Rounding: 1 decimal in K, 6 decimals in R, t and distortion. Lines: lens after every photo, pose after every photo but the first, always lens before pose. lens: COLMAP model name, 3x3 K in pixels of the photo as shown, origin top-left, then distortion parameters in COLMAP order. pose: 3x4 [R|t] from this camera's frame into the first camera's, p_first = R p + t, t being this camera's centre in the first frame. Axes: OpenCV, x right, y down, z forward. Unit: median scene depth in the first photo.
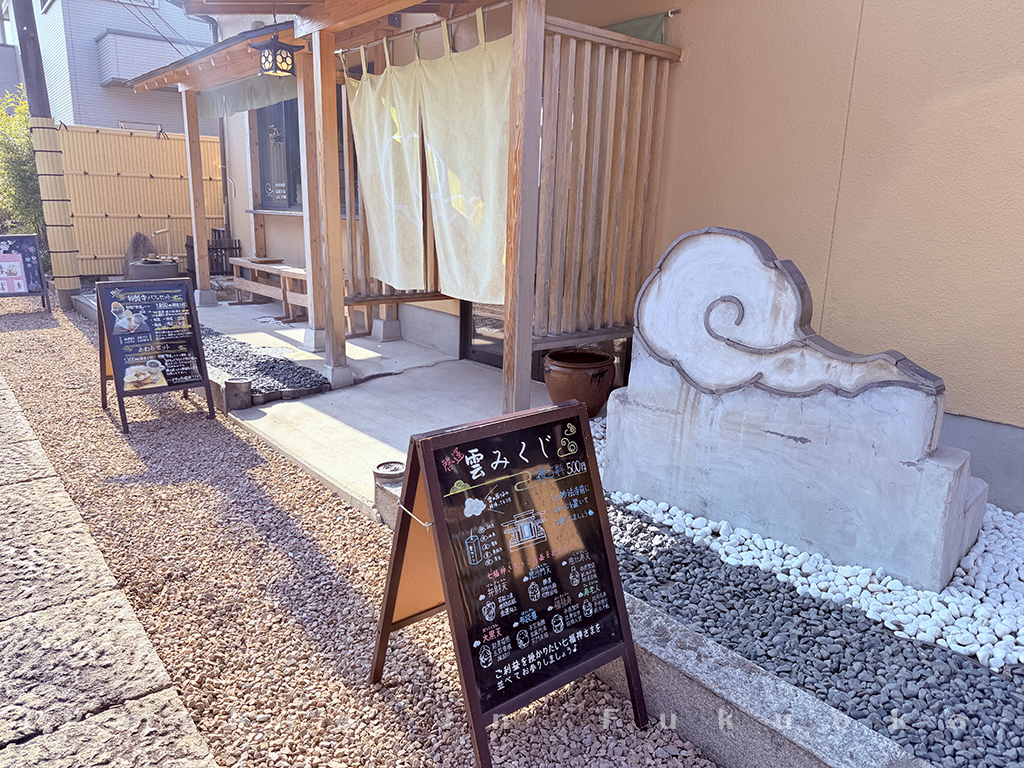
lens RADIAL K [[731.1, 0, 510.8], [0, 731.1, 394.0], [0, 0, 1]] dist [0.022323, -0.038642]
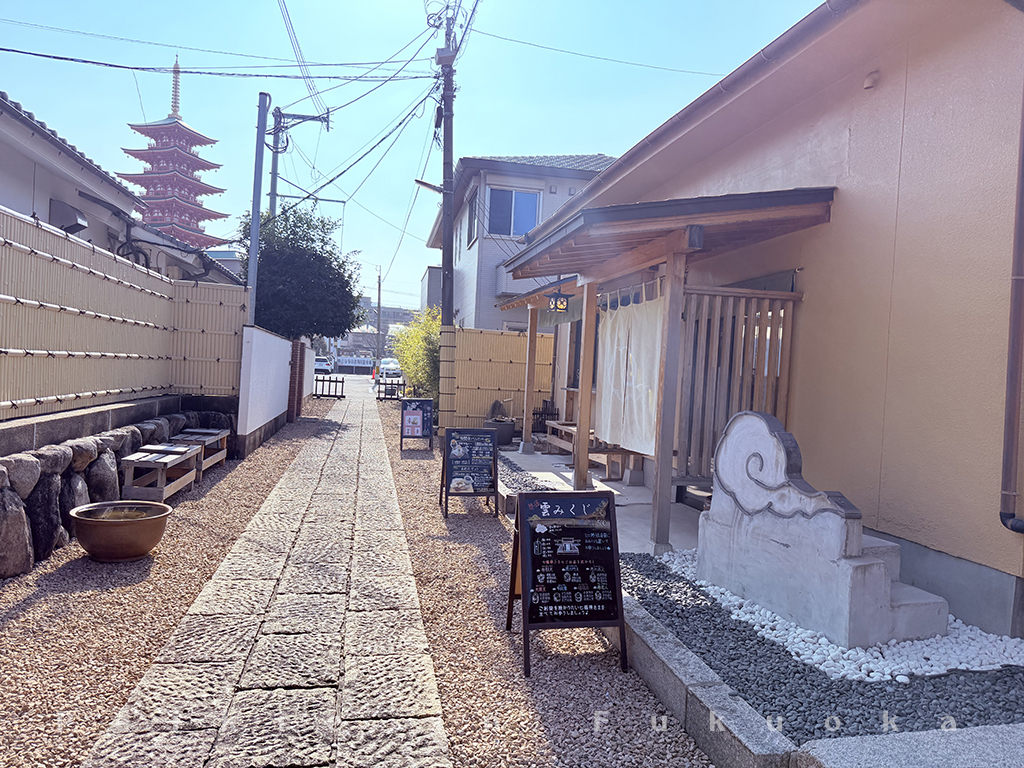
lens RADIAL K [[731.1, 0, 510.8], [0, 731.1, 394.0], [0, 0, 1]] dist [0.022323, -0.038642]
pose [[0.883299, 0.036246, -0.467407, 0.567115], [-0.144345, 0.969599, -0.197592, 0.136352], [0.446035, 0.242000, 0.861678, -0.658411]]
